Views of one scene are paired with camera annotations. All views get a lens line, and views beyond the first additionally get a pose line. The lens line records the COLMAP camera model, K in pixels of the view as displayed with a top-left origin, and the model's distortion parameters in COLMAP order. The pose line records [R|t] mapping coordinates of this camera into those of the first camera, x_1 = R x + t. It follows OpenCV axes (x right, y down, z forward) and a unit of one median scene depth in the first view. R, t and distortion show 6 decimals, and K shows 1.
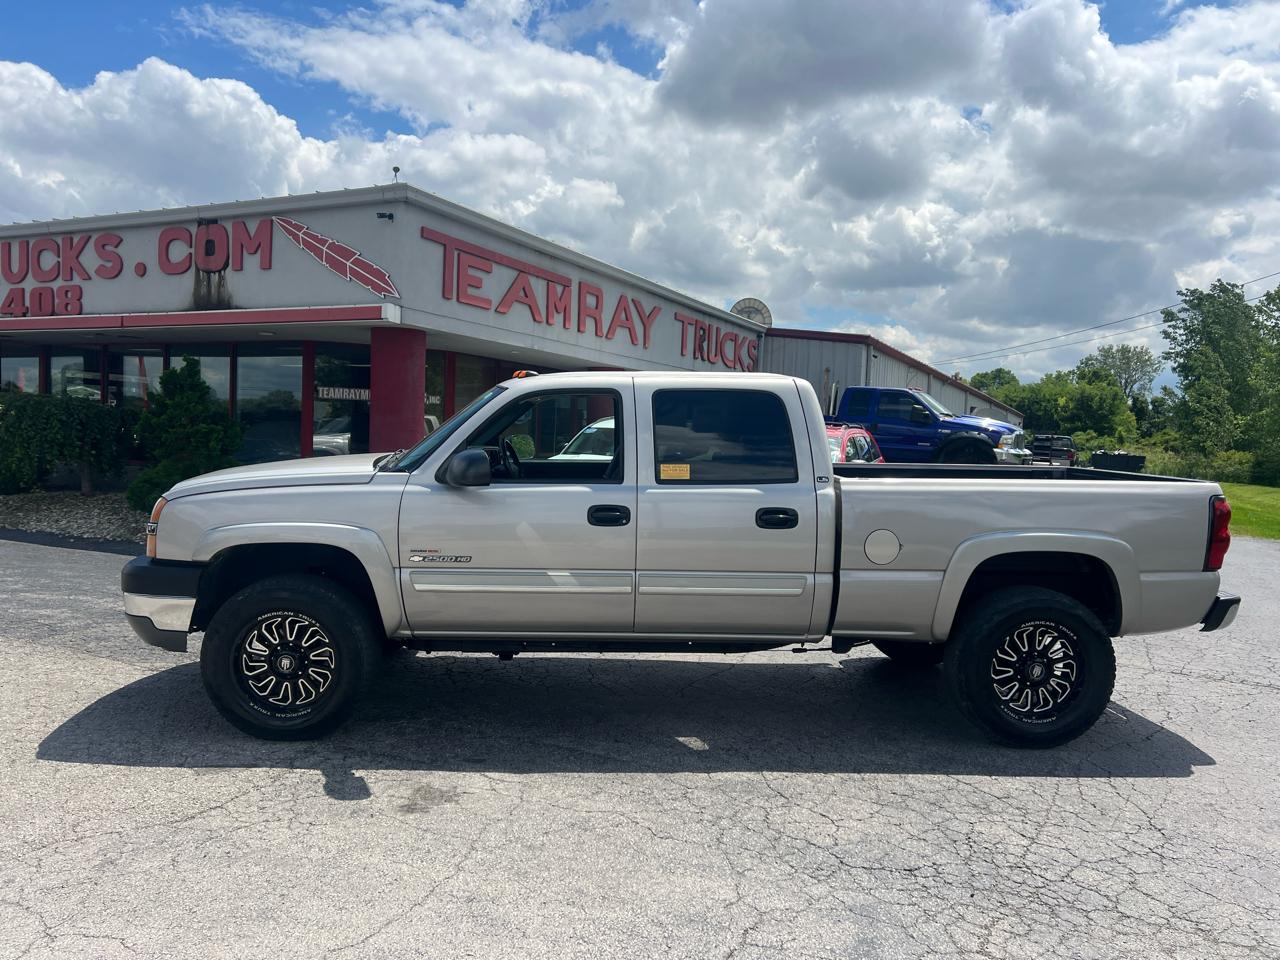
lens RADIAL K [[937.4, 0, 635.8], [0, 937.4, 495.0], [0, 0, 1]] dist [0.046445, -0.049242]
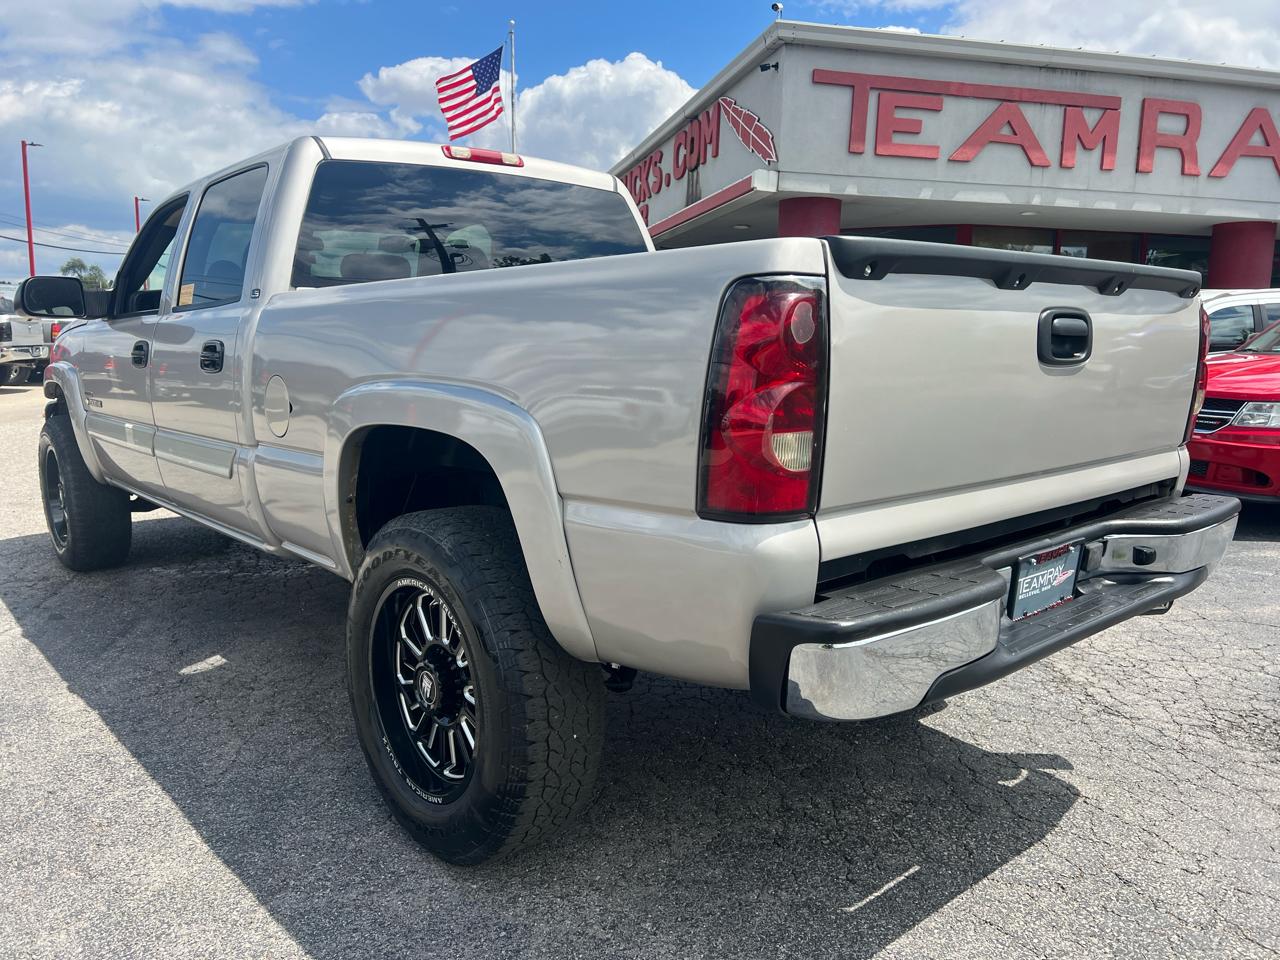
lens RADIAL K [[951.3, 0, 640.0], [0, 951.3, 480.0], [0, 0, 1]] dist [0.047024, -0.061276]
pose [[0.624661, 0.087711, -0.775954, 0.343584], [-0.044089, 0.996048, 0.077097, 0.017699], [0.779650, -0.013948, 0.626060, 0.320636]]
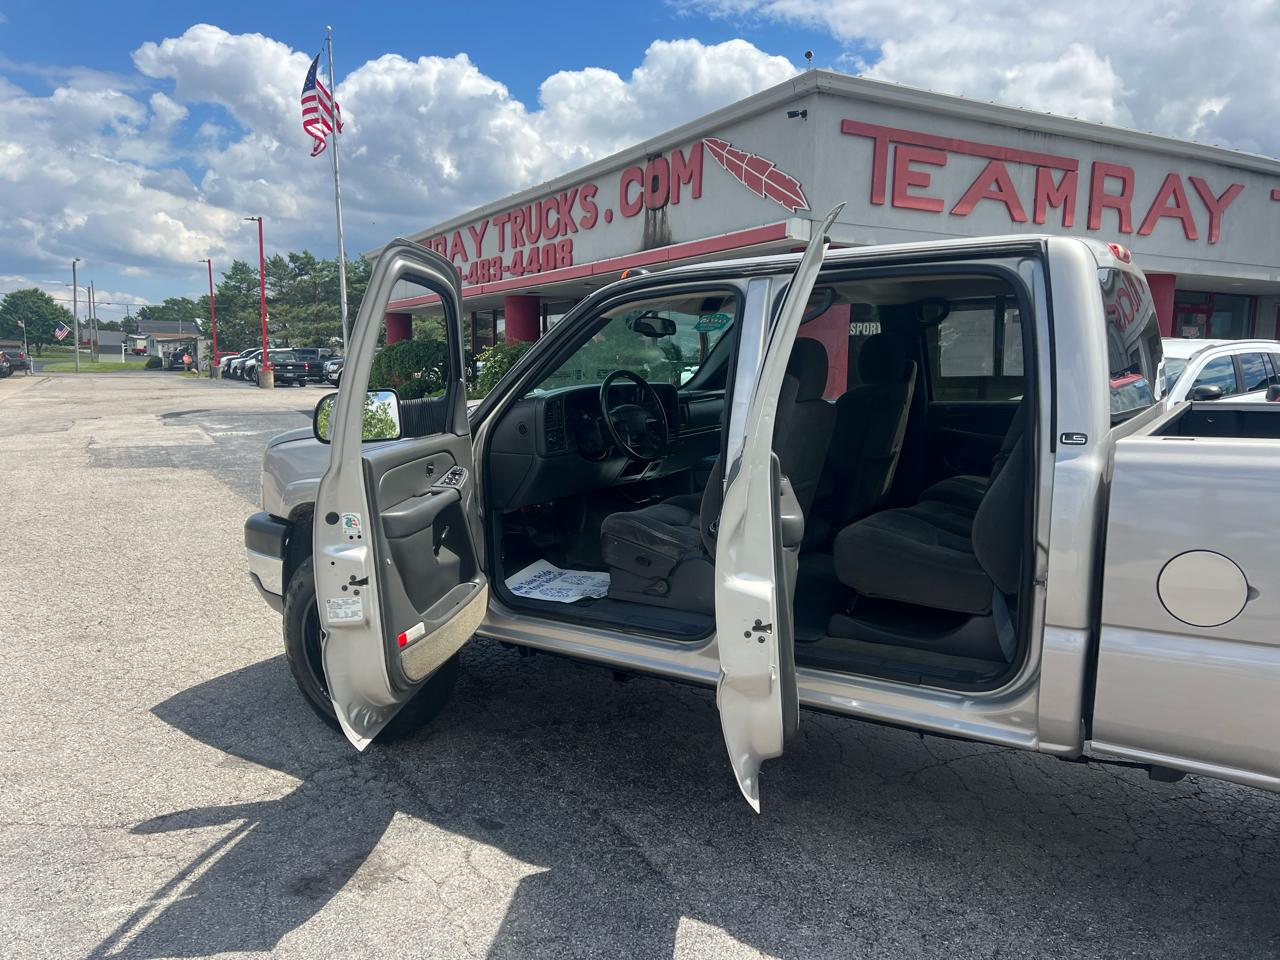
lens RADIAL K [[937.4, 0, 635.8], [0, 937.4, 495.0], [0, 0, 1]] dist [0.046445, -0.049242]
pose [[0.812079, 0.054105, -0.581033, 0.120644], [-0.016943, 0.997459, 0.069200, -0.007065], [0.583301, -0.046351, 0.810933, 0.185544]]
